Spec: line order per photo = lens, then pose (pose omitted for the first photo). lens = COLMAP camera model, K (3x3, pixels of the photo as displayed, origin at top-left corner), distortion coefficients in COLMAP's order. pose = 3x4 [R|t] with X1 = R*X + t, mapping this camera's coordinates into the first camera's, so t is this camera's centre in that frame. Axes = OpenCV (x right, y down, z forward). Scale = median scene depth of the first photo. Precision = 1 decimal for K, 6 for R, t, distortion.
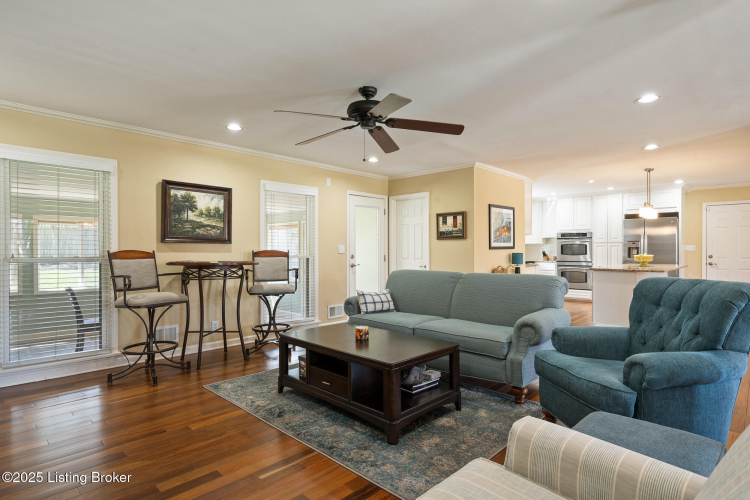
lens RADIAL K [[398.0, 0, 372.3], [0, 398.0, 250.0], [0, 0, 1]] dist [0.004662, 0.000317]
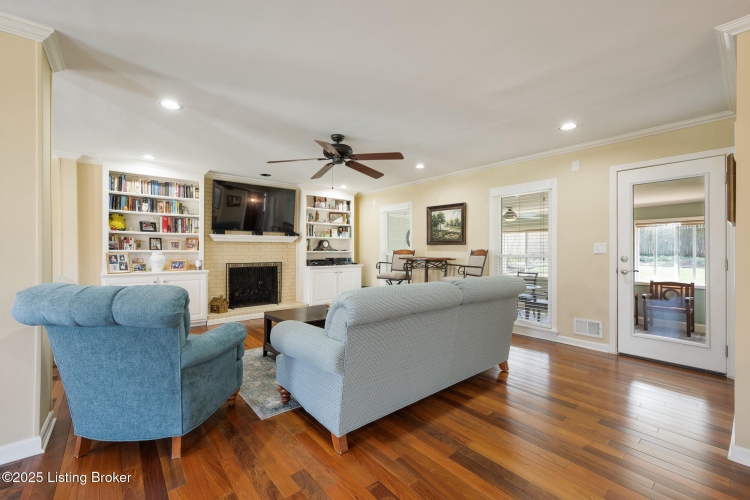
lens RADIAL K [[313.1, 0, 374.7], [0, 313.1, 252.2], [0, 0, 1]] dist [0.003601, 0.000635]
pose [[-0.088049, 0.010848, -0.996057, 0.713265], [0.005011, 0.999933, 0.010448, -0.003664], [0.996104, -0.004072, -0.088097, 0.809167]]
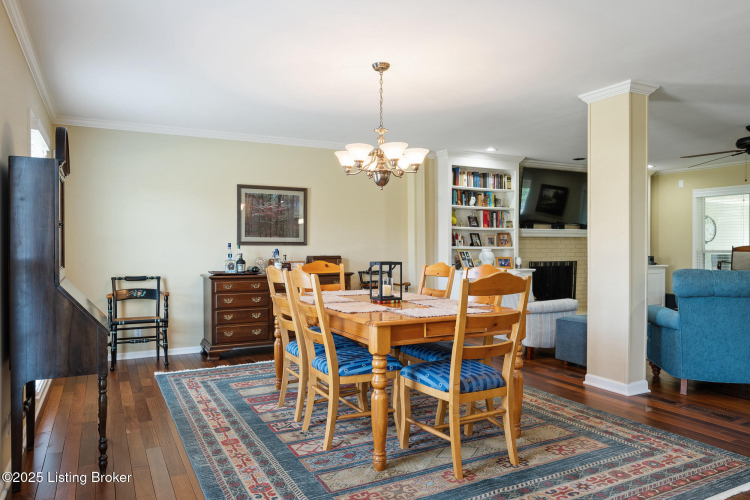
lens RADIAL K [[519.8, 0, 372.9], [0, 519.8, 250.8], [0, 0, 1]] dist [-0.001389, -0.004090]
pose [[-0.297170, 0.011953, -0.954750, 1.341900], [0.006278, 0.999924, 0.010564, -0.008613], [0.954804, -0.002855, -0.297223, 0.192951]]
